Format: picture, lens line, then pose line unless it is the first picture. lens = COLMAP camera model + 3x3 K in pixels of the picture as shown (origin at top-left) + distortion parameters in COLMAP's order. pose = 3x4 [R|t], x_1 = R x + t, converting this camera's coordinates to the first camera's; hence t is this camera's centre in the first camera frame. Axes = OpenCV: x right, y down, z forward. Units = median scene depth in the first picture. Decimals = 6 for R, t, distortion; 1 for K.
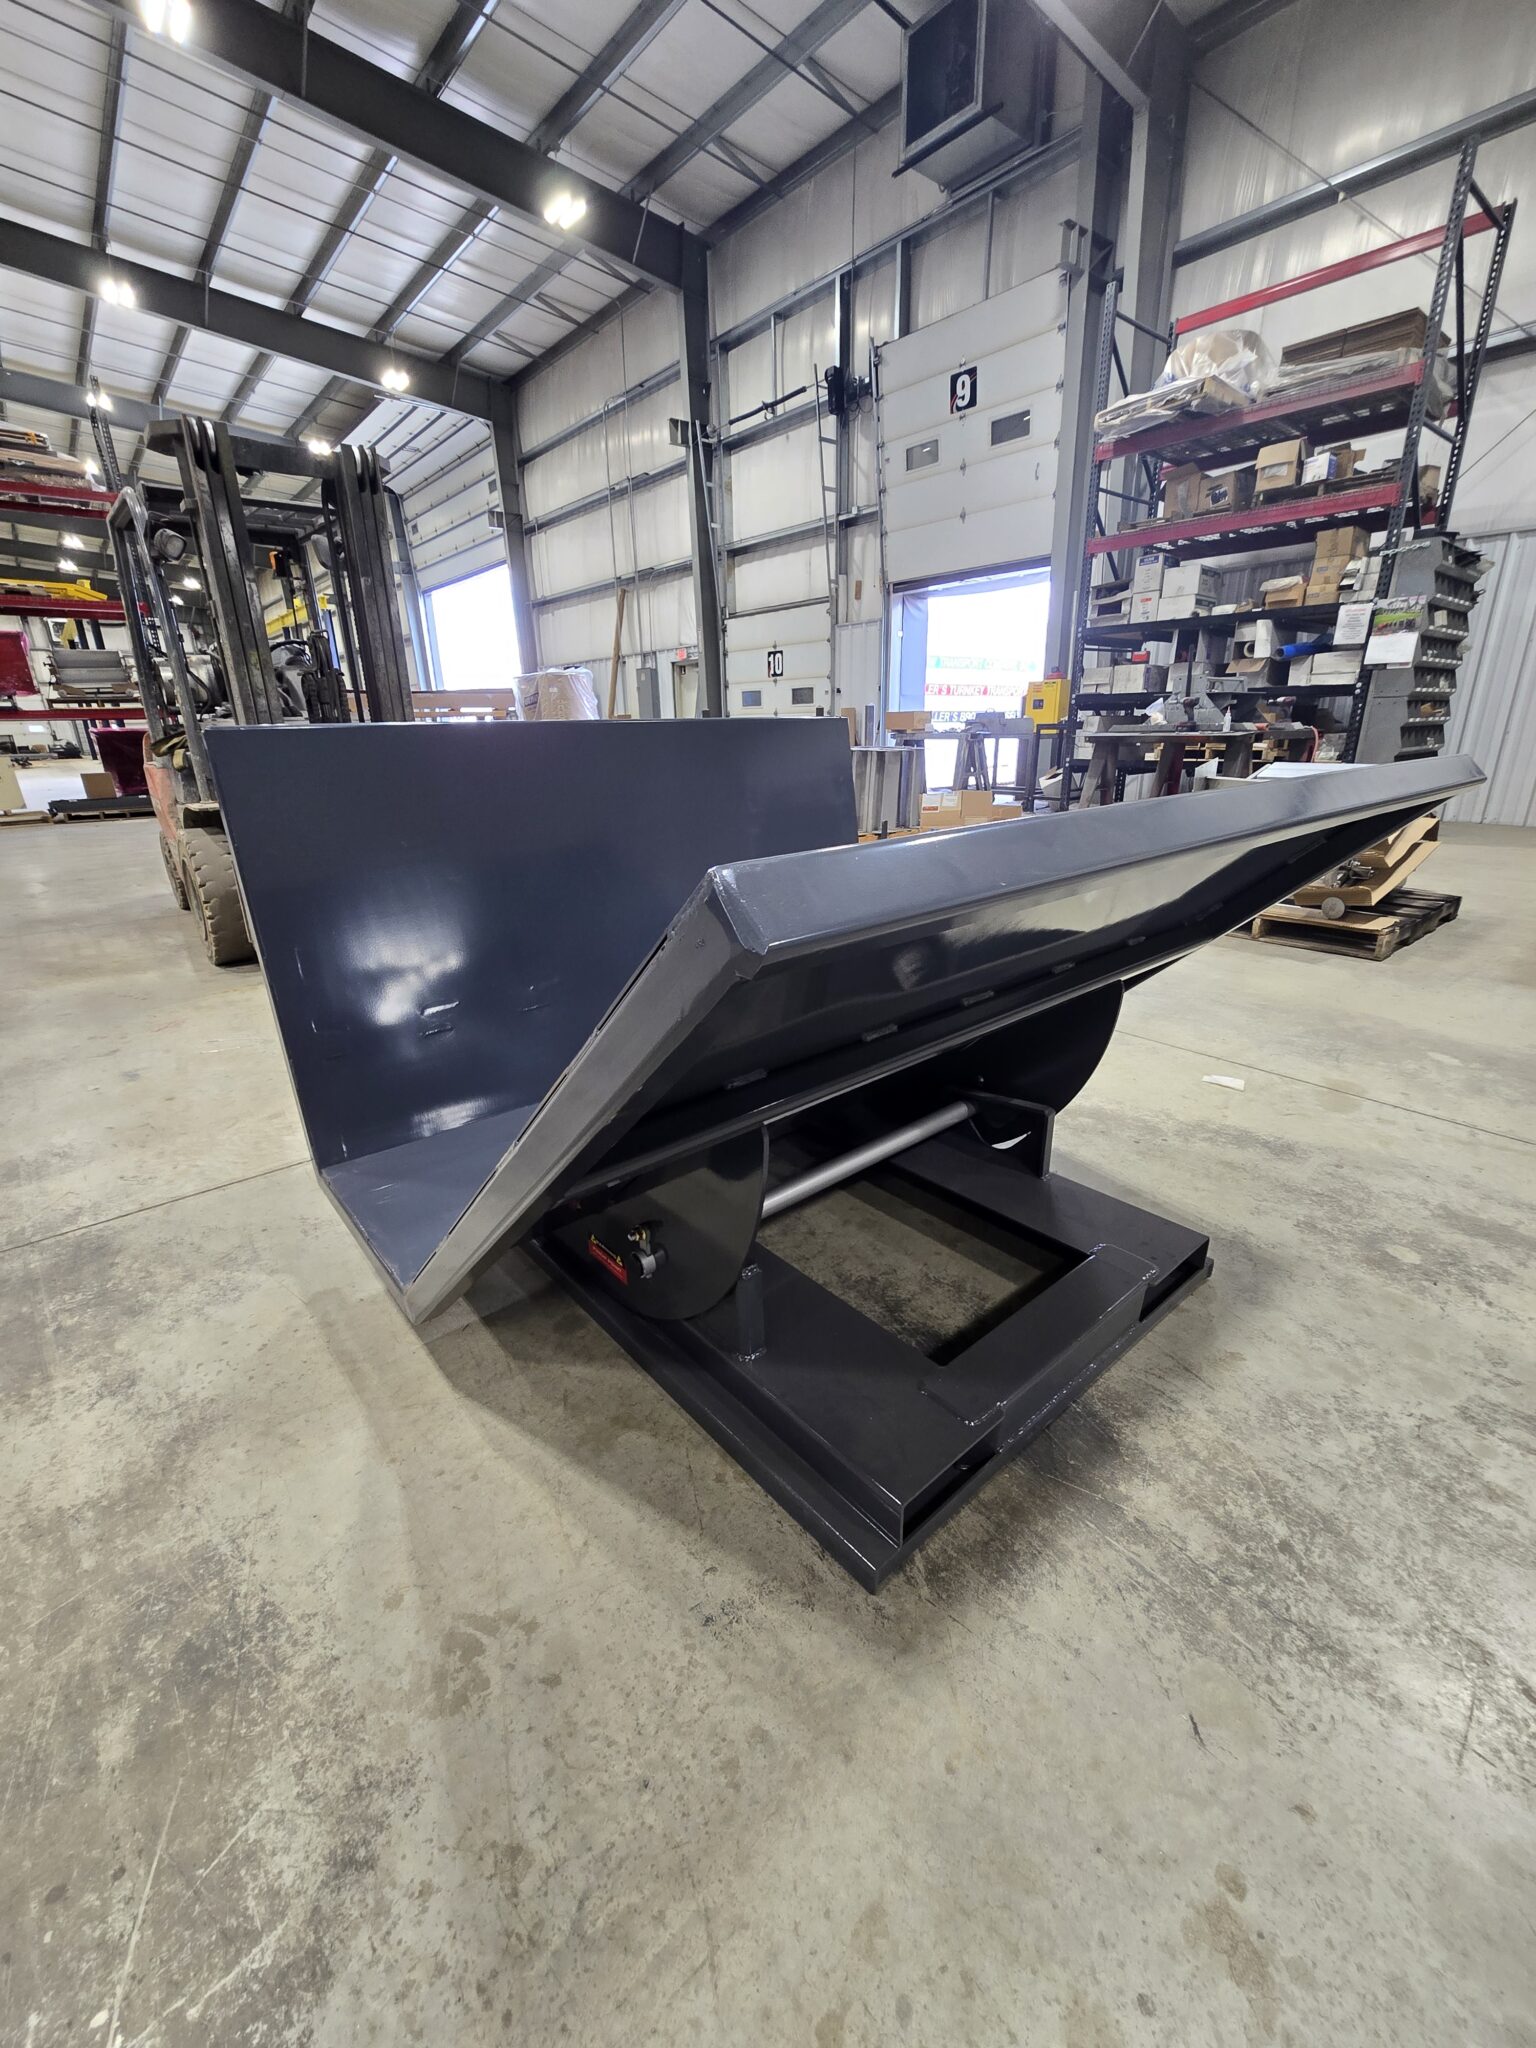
lens RADIAL K [[839.1, 0, 768.0], [0, 839.1, 1024.0], [0, 0, 1]] dist [-0.001887, -0.000895]
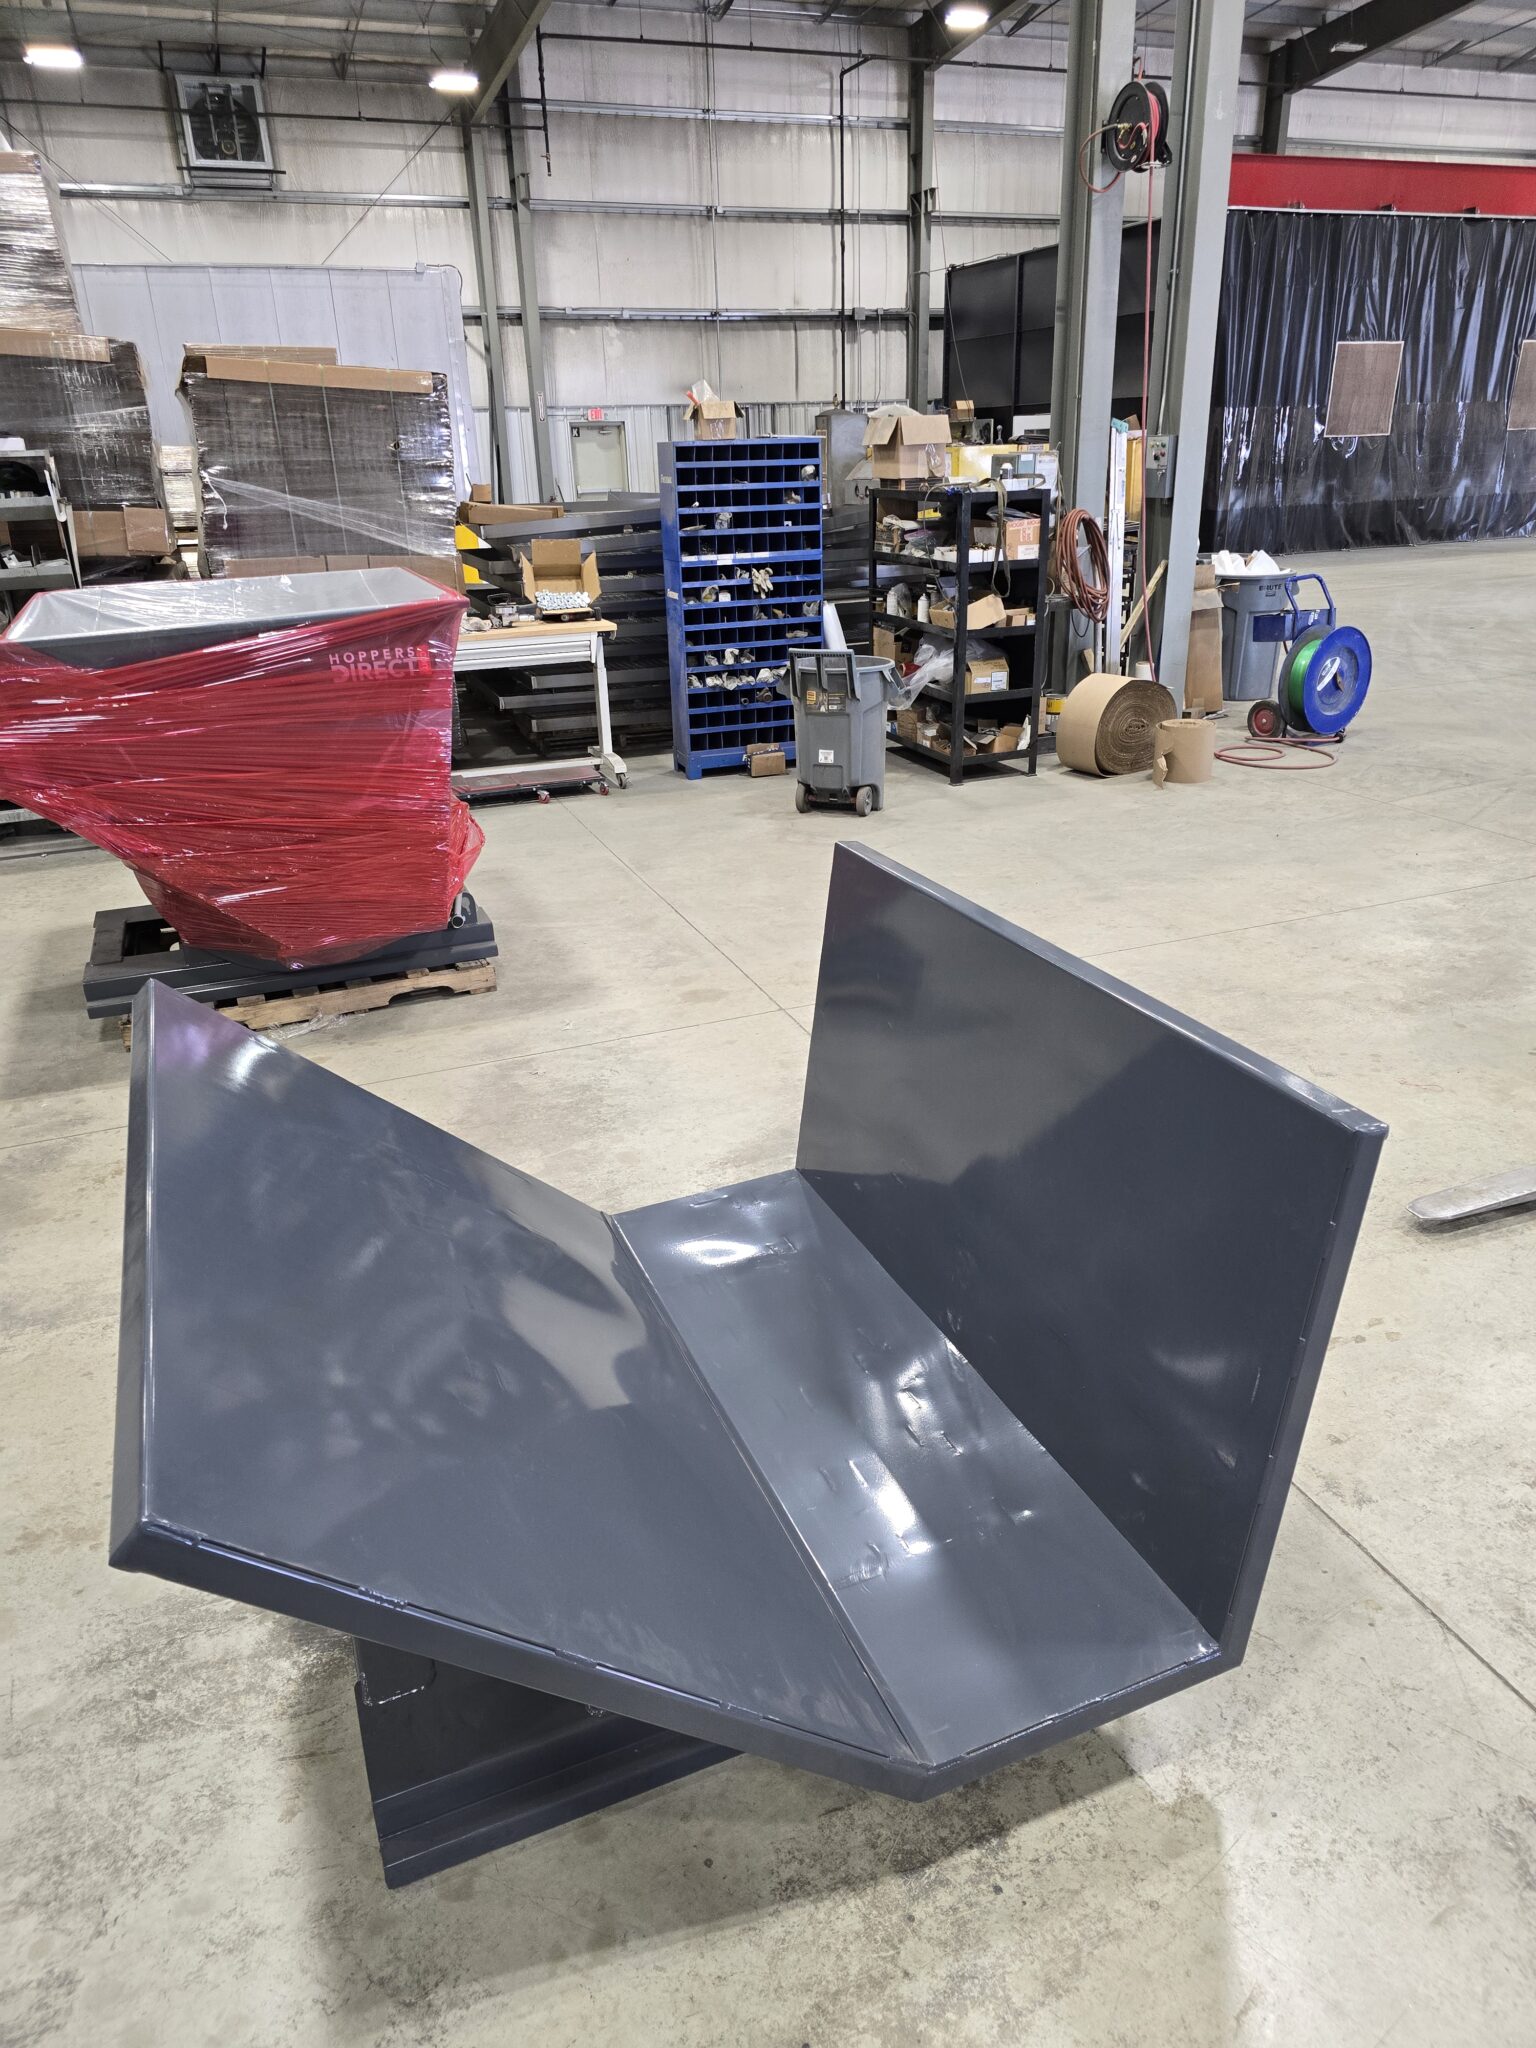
lens RADIAL K [[1379.9, 0, 759.5], [0, 1379.9, 1018.6], [0, 0, 1]] dist [0.033717, -0.020868]
pose [[-0.316059, 0.387031, -0.866207, 1.083080], [-0.285269, 0.831989, 0.475831, -0.898646], [0.904836, 0.397493, -0.152550, 1.083699]]
